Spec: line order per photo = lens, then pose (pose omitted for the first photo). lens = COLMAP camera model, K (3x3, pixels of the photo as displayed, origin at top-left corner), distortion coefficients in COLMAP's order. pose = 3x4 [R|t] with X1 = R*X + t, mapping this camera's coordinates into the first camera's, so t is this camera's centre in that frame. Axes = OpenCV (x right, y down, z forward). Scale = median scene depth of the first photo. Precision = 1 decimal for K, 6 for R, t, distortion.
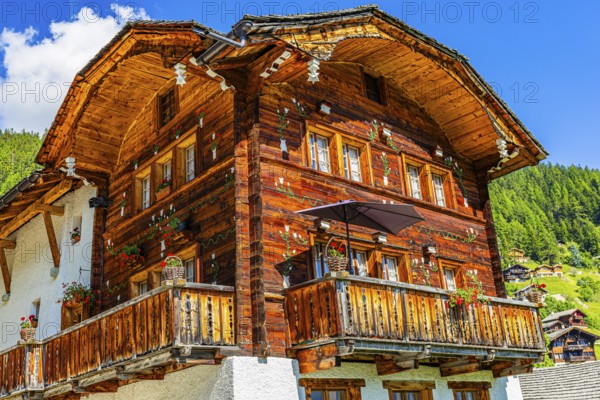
lens RADIAL K [[630.4, 0, 300.0], [0, 630.4, 200.0], [0, 0, 1]] dist [0.009202, 0.005332]
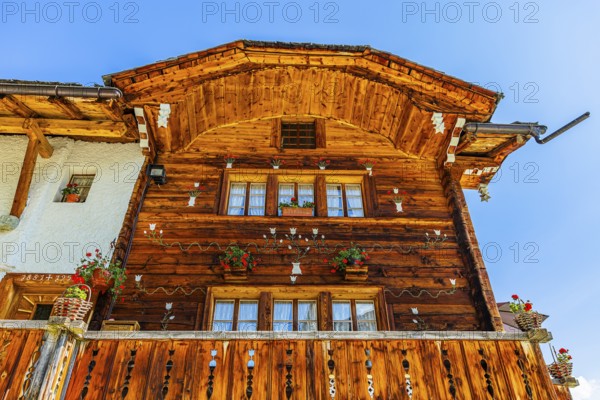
lens RADIAL K [[403.5, 0, 299.4], [0, 403.5, 209.9], [0, 0, 1]] dist [0.002581, 0.000617]
pose [[0.637915, 0.515520, 0.572105, -0.516482], [-0.320275, 0.853192, -0.411689, 0.206370], [-0.700349, 0.079391, 0.709372, 0.593989]]
